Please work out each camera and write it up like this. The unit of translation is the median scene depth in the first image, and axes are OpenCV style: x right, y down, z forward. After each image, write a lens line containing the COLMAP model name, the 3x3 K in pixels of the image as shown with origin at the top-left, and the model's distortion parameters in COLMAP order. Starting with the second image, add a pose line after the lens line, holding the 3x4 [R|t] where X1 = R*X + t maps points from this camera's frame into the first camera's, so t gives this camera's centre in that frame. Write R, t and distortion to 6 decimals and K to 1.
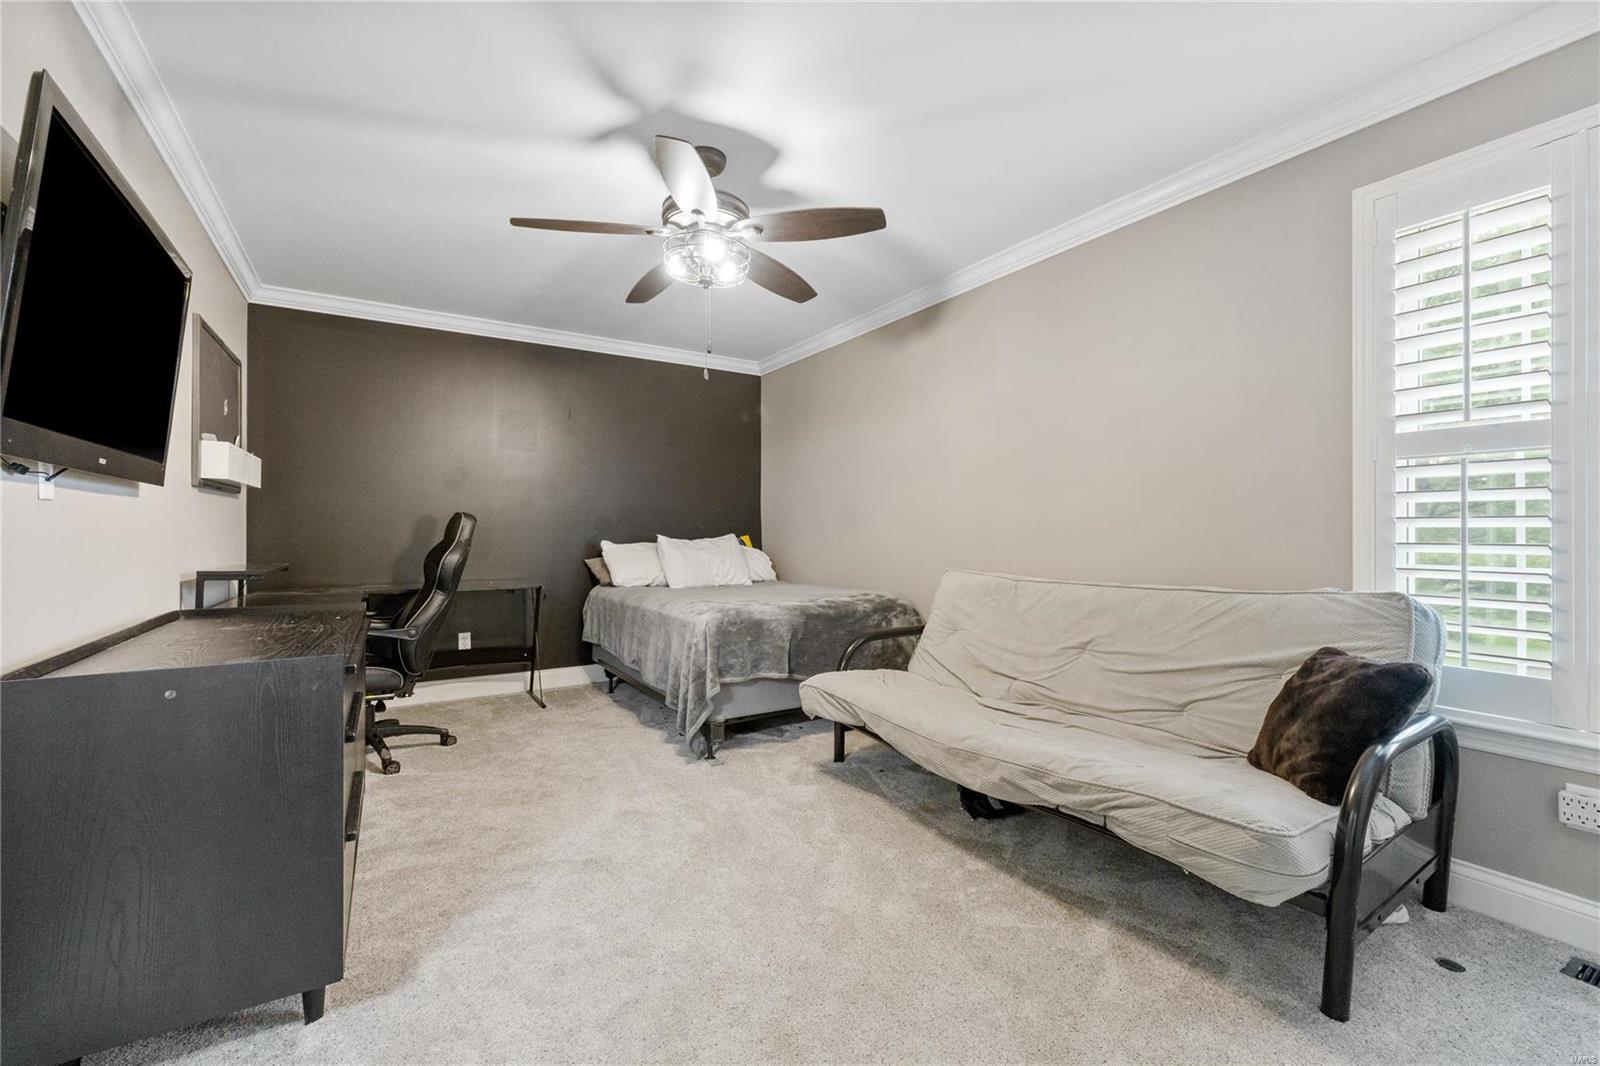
lens RADIAL K [[672.9, 0, 788.5], [0, 672.9, 532.2], [0, 0, 1]] dist [-0.002384, -0.000061]
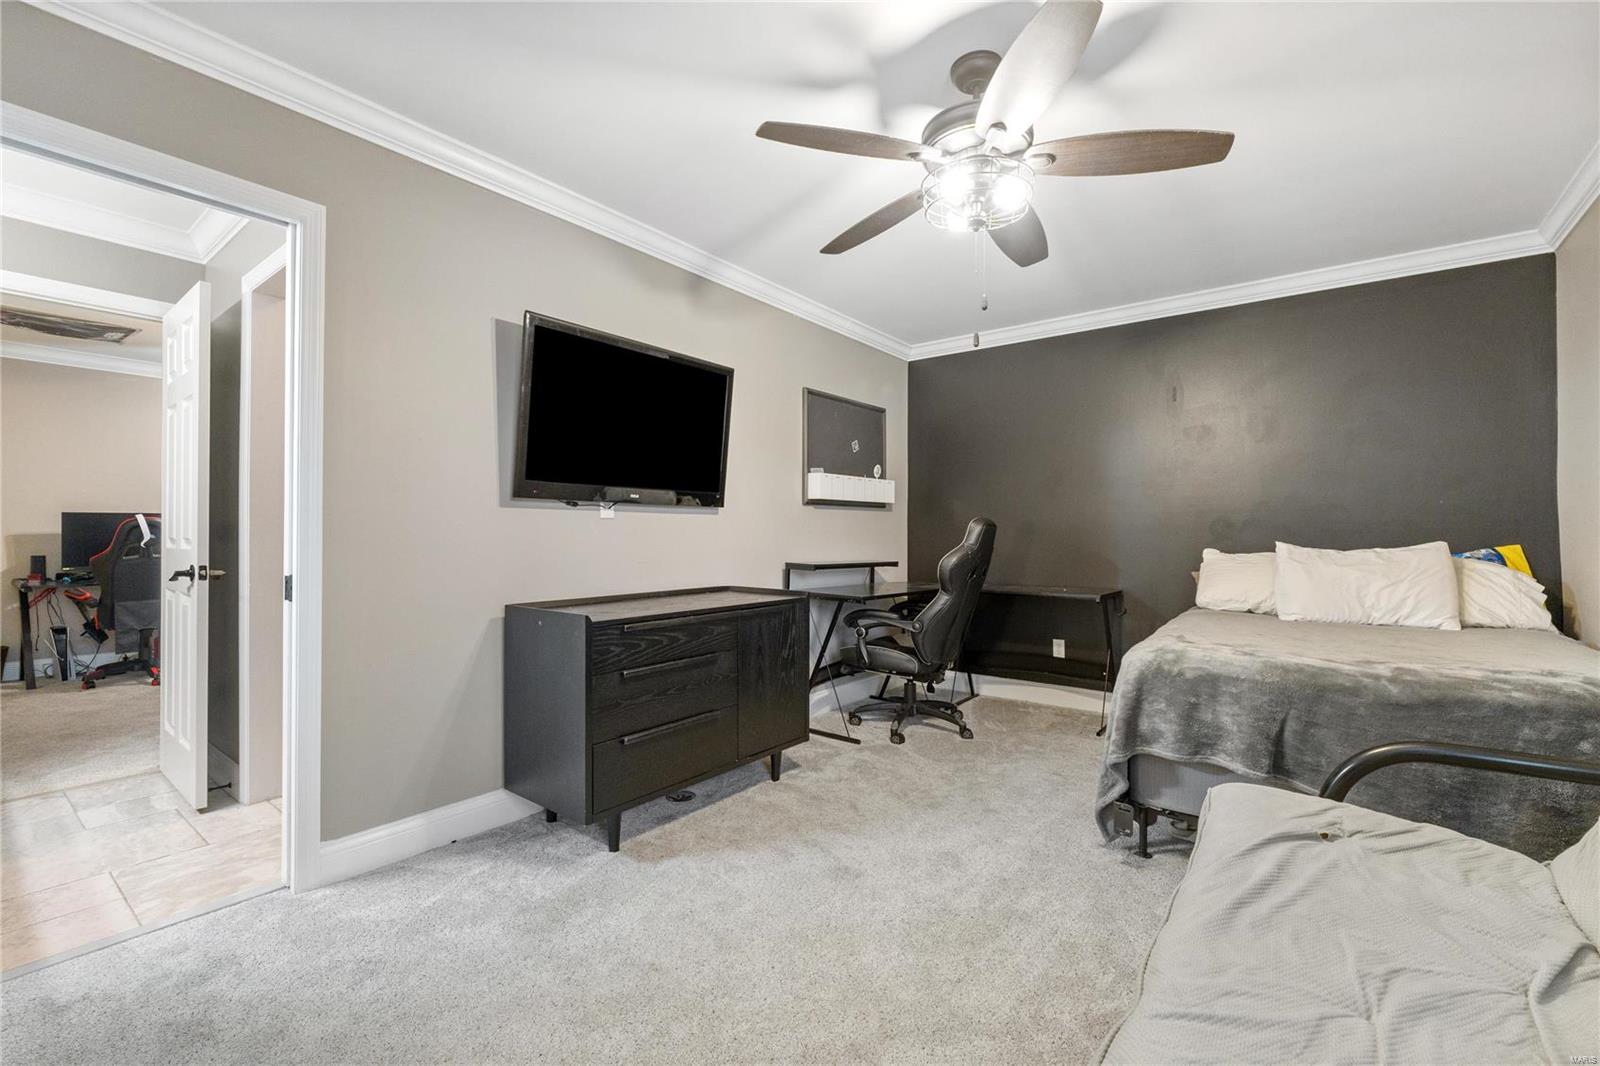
lens RADIAL K [[672.9, 0, 791.3], [0, 672.9, 534.1], [0, 0, 1]] dist [-0.002384, -0.000061]
pose [[0.347532, -0.001791, -0.937667, 0.416201], [-0.003555, 0.999988, -0.003227, -0.000233], [0.937662, 0.004455, 0.347521, 0.396803]]
